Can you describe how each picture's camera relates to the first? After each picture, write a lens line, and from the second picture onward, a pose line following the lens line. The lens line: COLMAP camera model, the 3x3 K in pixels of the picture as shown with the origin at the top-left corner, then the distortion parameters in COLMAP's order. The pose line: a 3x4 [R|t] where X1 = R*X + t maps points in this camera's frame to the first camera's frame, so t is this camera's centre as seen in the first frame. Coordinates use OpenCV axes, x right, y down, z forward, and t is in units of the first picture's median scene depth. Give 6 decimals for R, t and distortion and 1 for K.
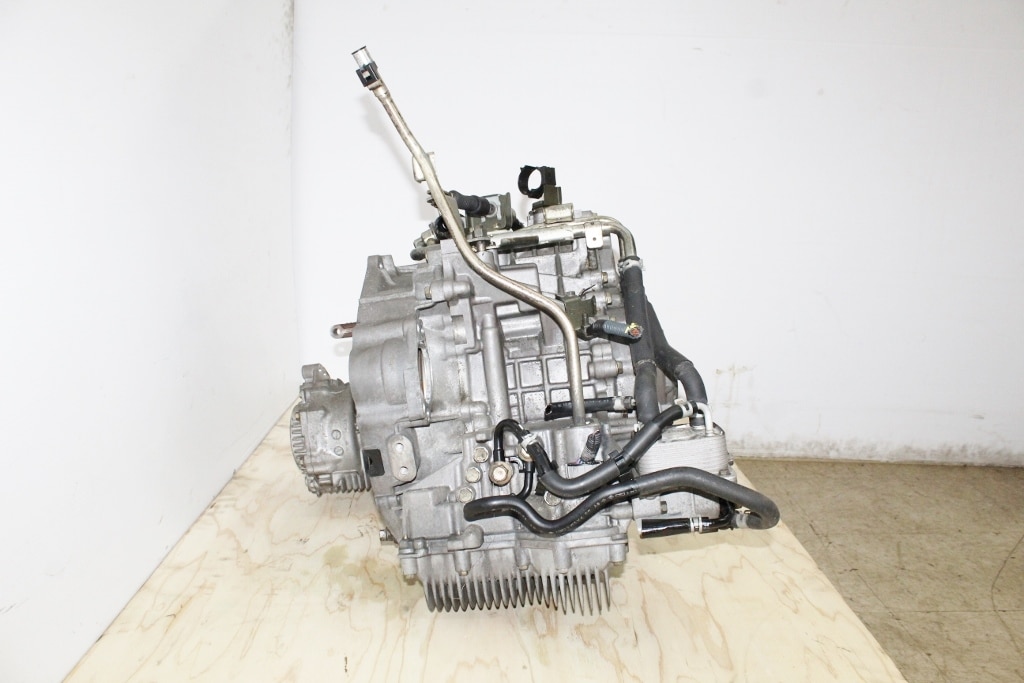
lens RADIAL K [[847.9, 0, 516.0], [0, 847.9, 337.3], [0, 0, 1]] dist [-0.166899, 0.136728]
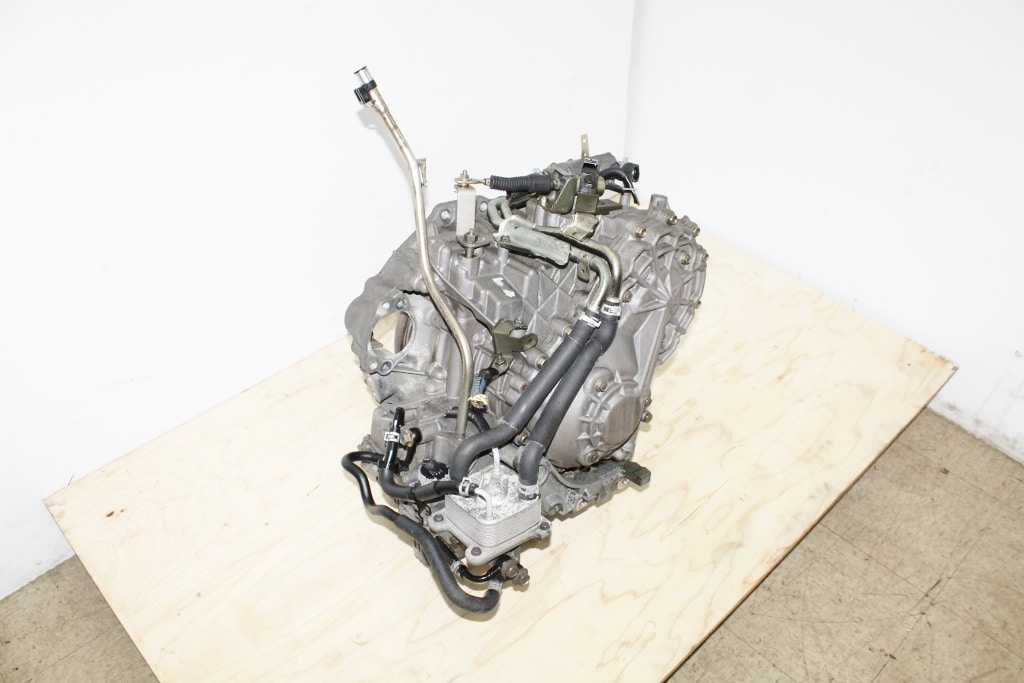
lens RADIAL K [[847.9, 0, 516.0], [0, 847.9, 337.3], [0, 0, 1]] dist [-0.166899, 0.136728]
pose [[0.685142, 0.466050, -0.559802, 0.513069], [-0.158394, 0.845460, 0.510009, -0.449218], [0.710980, -0.260759, 0.653079, 0.231977]]
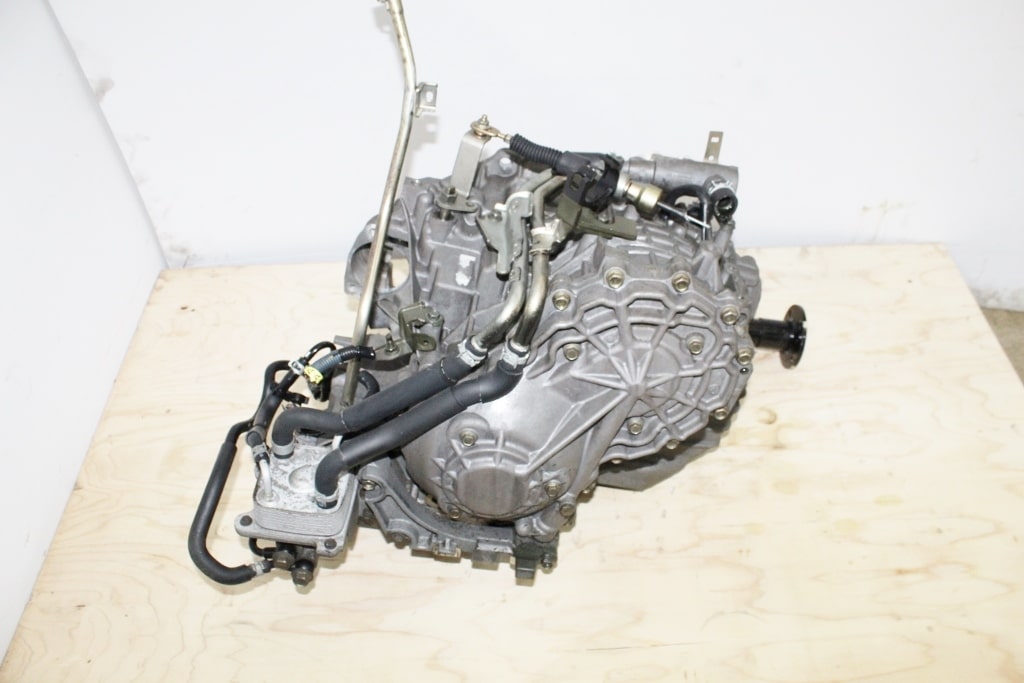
lens RADIAL K [[847.9, 0, 516.0], [0, 847.9, 337.3], [0, 0, 1]] dist [-0.166899, 0.136728]
pose [[0.017771, 0.714456, -0.699455, 0.520126], [-0.183379, 0.690028, 0.700167, -0.502368], [0.982882, 0.115822, 0.143279, 0.749429]]
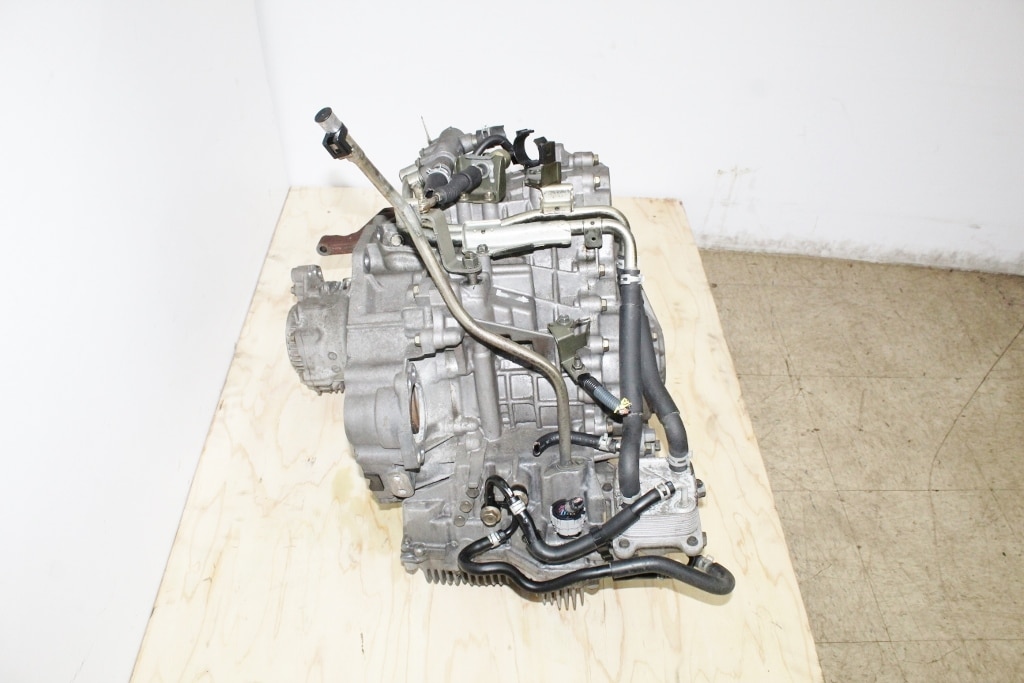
lens RADIAL K [[847.9, 0, 516.0], [0, 847.9, 337.3], [0, 0, 1]] dist [-0.166899, 0.136728]
pose [[0.999806, 0.016817, 0.010291, -0.000501], [-0.019708, 0.867630, 0.496820, -0.402439], [-0.000574, -0.496926, 0.867793, 0.113269]]
